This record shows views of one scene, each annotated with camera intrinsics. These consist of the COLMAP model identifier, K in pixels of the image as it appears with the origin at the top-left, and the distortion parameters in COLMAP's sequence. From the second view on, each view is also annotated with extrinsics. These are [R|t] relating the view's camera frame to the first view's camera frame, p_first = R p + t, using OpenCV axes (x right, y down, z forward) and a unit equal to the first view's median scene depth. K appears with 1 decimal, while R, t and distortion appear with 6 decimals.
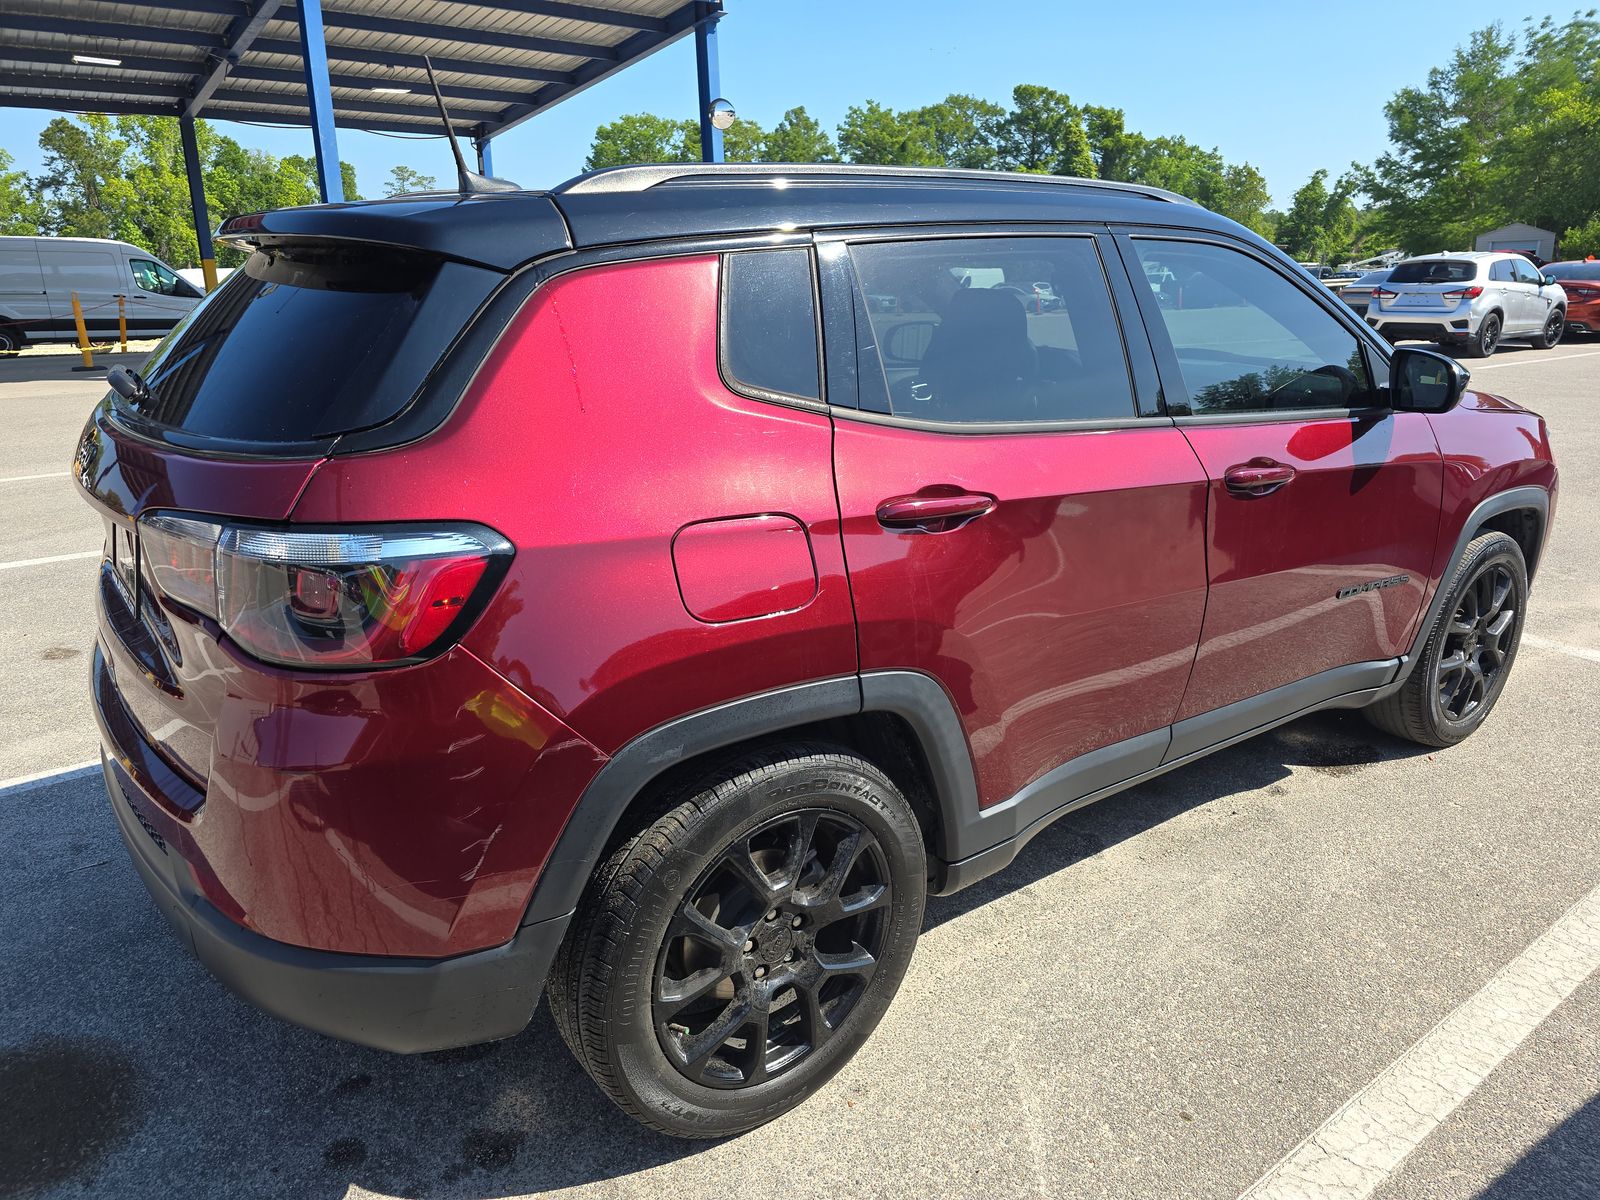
lens RADIAL K [[1072.8, 0, 803.5], [0, 1072.8, 598.2], [0, 0, 1]] dist [0.004451, -0.002284]
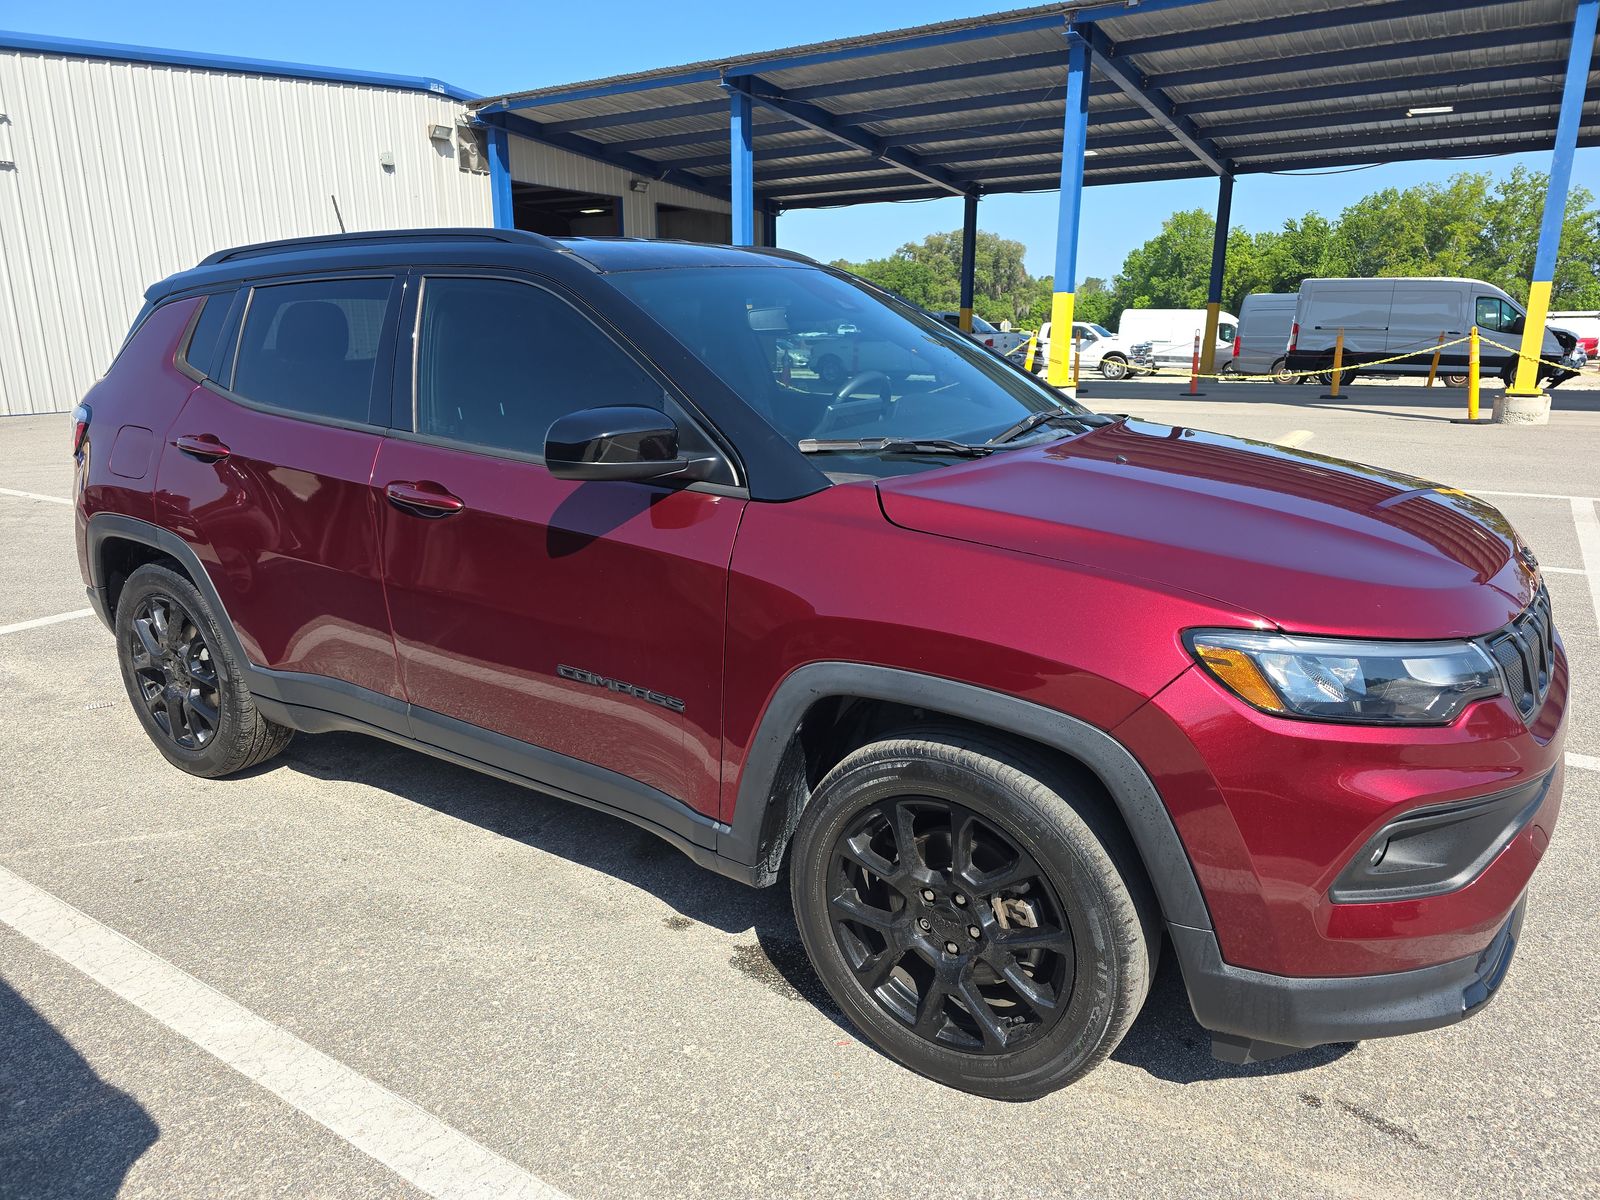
lens RADIAL K [[1072.8, 0, 803.9], [0, 1072.8, 601.9], [0, 0, 1]] dist [0.004451, -0.002284]
pose [[0.356769, 0.244240, -0.901700, 0.231001], [-0.270818, 0.950810, 0.150390, -0.041313], [0.894077, 0.190542, 0.405364, 0.139369]]
